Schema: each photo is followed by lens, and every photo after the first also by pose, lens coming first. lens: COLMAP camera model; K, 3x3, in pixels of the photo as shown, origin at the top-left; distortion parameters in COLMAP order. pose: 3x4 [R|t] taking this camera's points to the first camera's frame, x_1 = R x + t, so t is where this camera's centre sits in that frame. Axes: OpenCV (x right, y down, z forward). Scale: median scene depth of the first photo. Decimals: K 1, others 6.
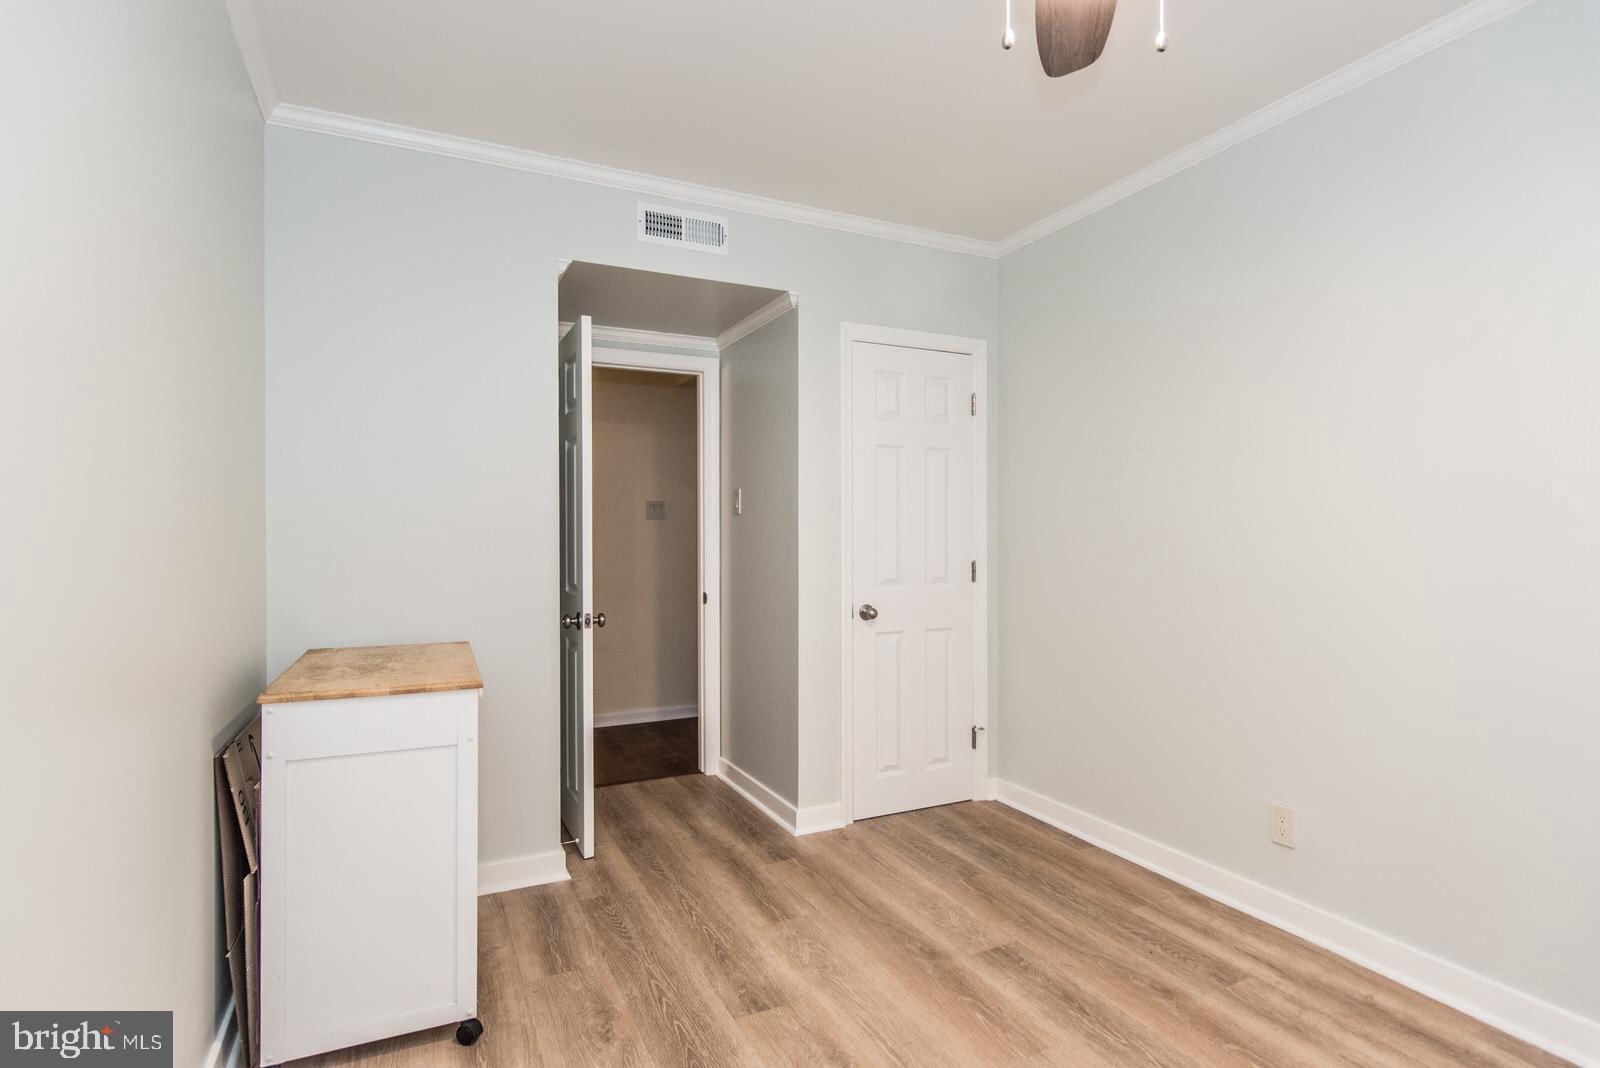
lens RADIAL K [[774.2, 0, 802.6], [0, 774.2, 536.7], [0, 0, 1]] dist [-0.000040, 0.000772]
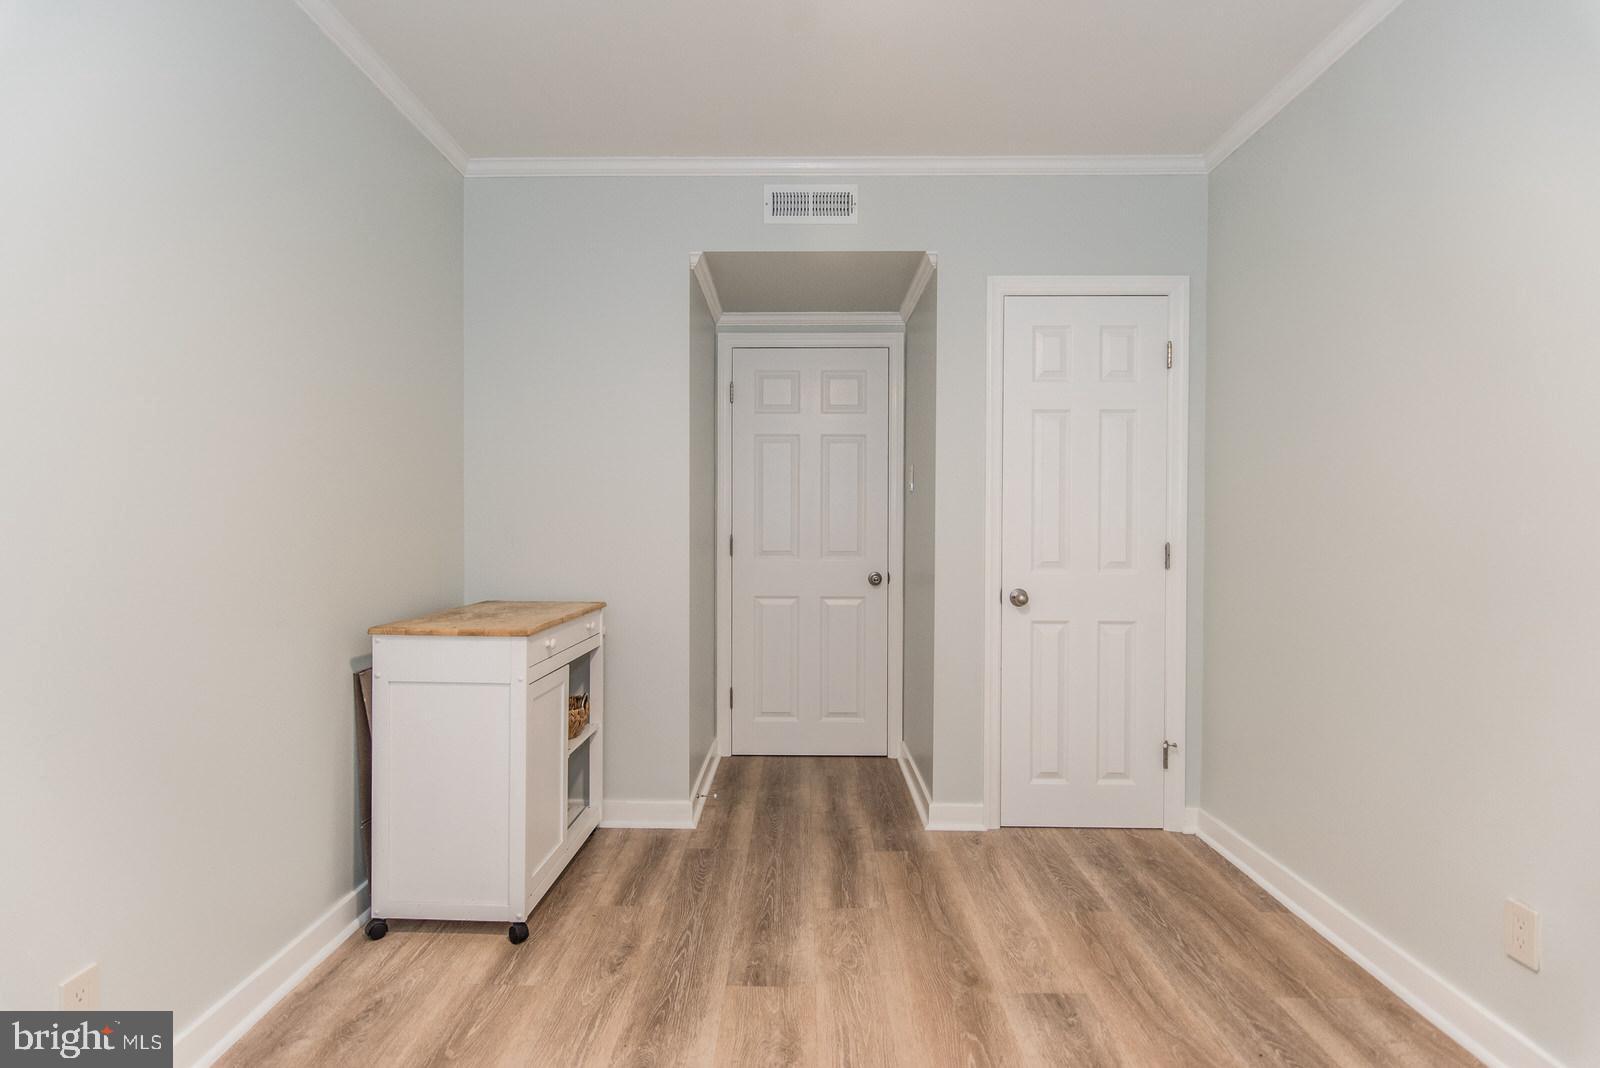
lens RADIAL K [[774.2, 0, 804.6], [0, 774.2, 530.1], [0, 0, 1]] dist [-0.000040, 0.000772]
pose [[0.898045, 0.010915, -0.439768, 0.296694], [-0.008104, 0.999933, 0.008269, 0.016592], [0.439829, -0.003862, 0.898073, 0.099604]]
